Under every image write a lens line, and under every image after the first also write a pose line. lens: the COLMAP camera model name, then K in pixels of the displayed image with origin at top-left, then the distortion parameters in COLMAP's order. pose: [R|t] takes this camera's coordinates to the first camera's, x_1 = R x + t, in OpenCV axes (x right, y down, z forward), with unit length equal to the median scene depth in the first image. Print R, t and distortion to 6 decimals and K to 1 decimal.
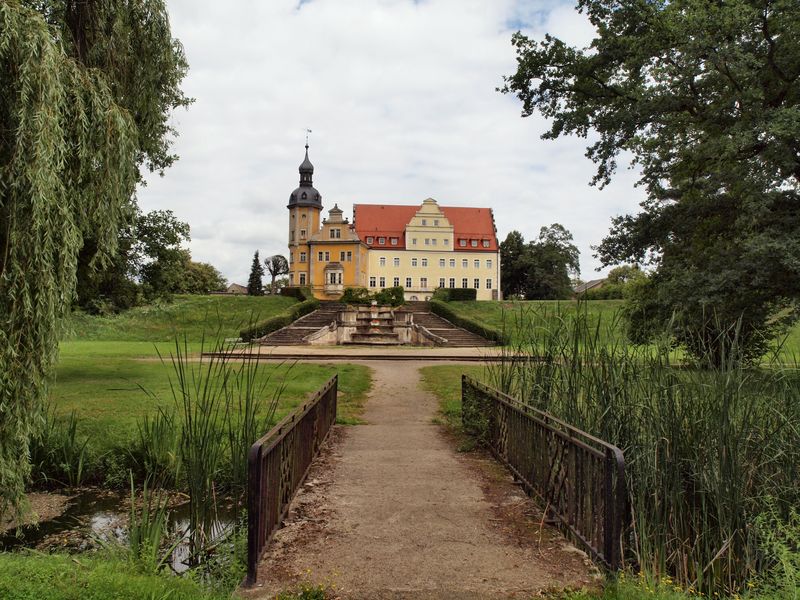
lens RADIAL K [[609.3, 0, 400.0], [0, 609.3, 300.0], [0, 0, 1]] dist [-0.112146, 0.000011]
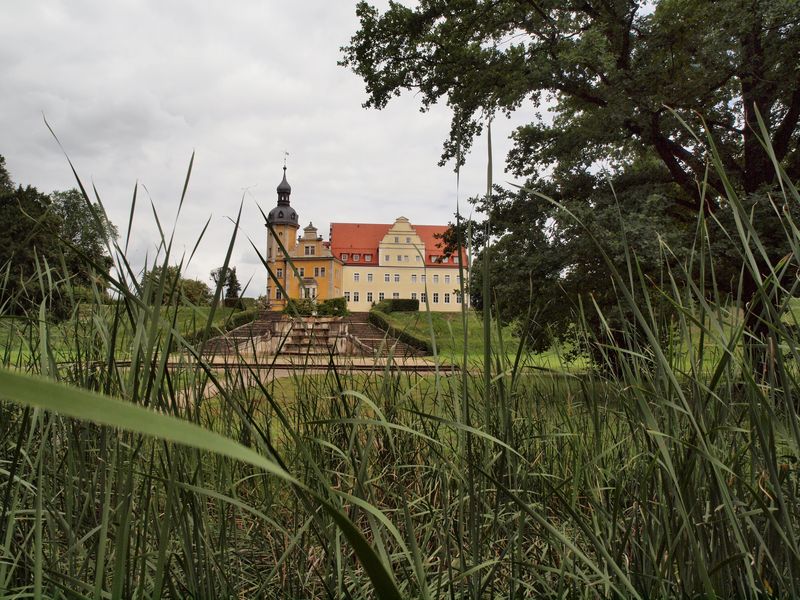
lens RADIAL K [[563.0, 0, 400.0], [0, 563.0, 300.0], [0, 0, 1]] dist [-0.114798, 0.000161]
pose [[0.999994, -0.001738, -0.003007, 0.051691], [0.001646, 0.999547, -0.030058, 0.005371], [0.003058, 0.030053, 0.999544, 0.038546]]
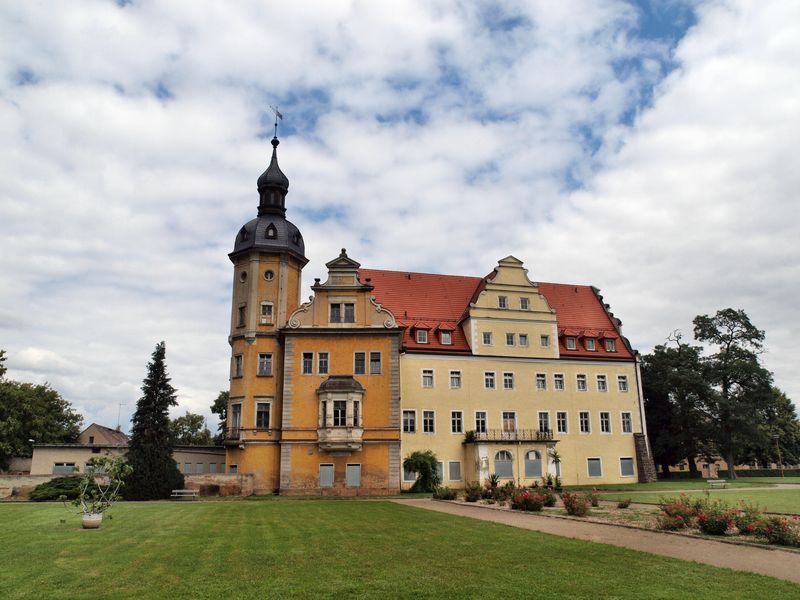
lens RADIAL K [[631.3, 0, 400.0], [0, 631.3, 300.0], [0, 0, 1]] dist [-0.110469, 0.140412]
pose [[0.983586, 0.028632, 0.178152, -0.148356], [0.011140, 0.975811, -0.218334, -0.016247], [-0.180094, 0.216735, 0.959475, 0.546379]]
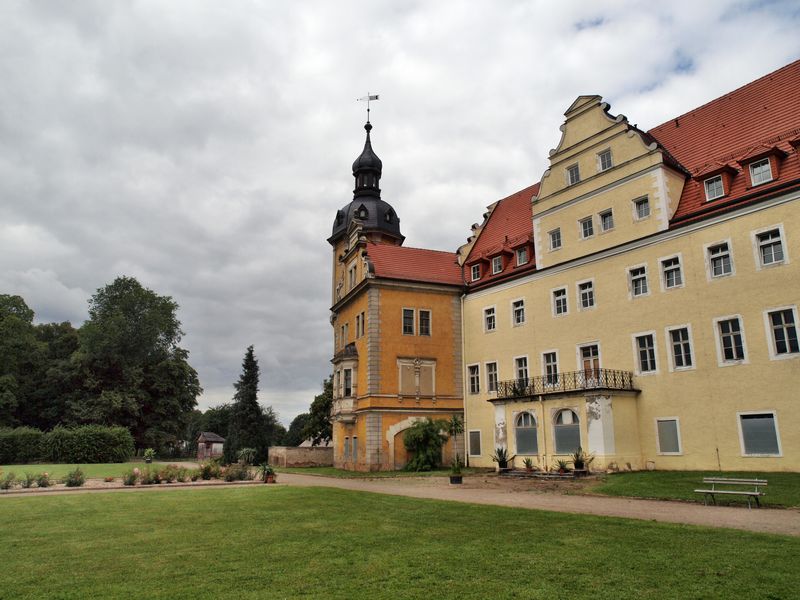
lens RADIAL K [[594.6, 0, 400.0], [0, 594.6, 300.0], [0, 0, 1]] dist [-0.123630, 0.129715]
pose [[0.501822, -0.224453, -0.835342, 0.252933], [0.056052, 0.972154, -0.227541, 0.002153], [0.863153, 0.067362, 0.500429, 0.825371]]
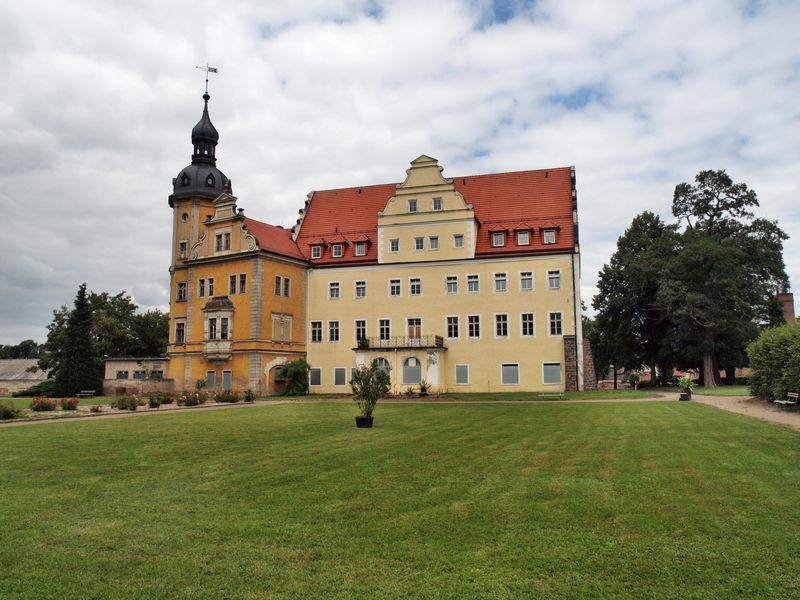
lens RADIAL K [[633.0, 0, 400.0], [0, 633.0, 300.0], [0, 0, 1]] dist [-0.109460, 0.140921]
pose [[0.930714, -0.063754, -0.360149, 0.222969], [0.036205, 0.995914, -0.082735, -0.010599], [0.363952, 0.063963, 0.929219, 0.564884]]
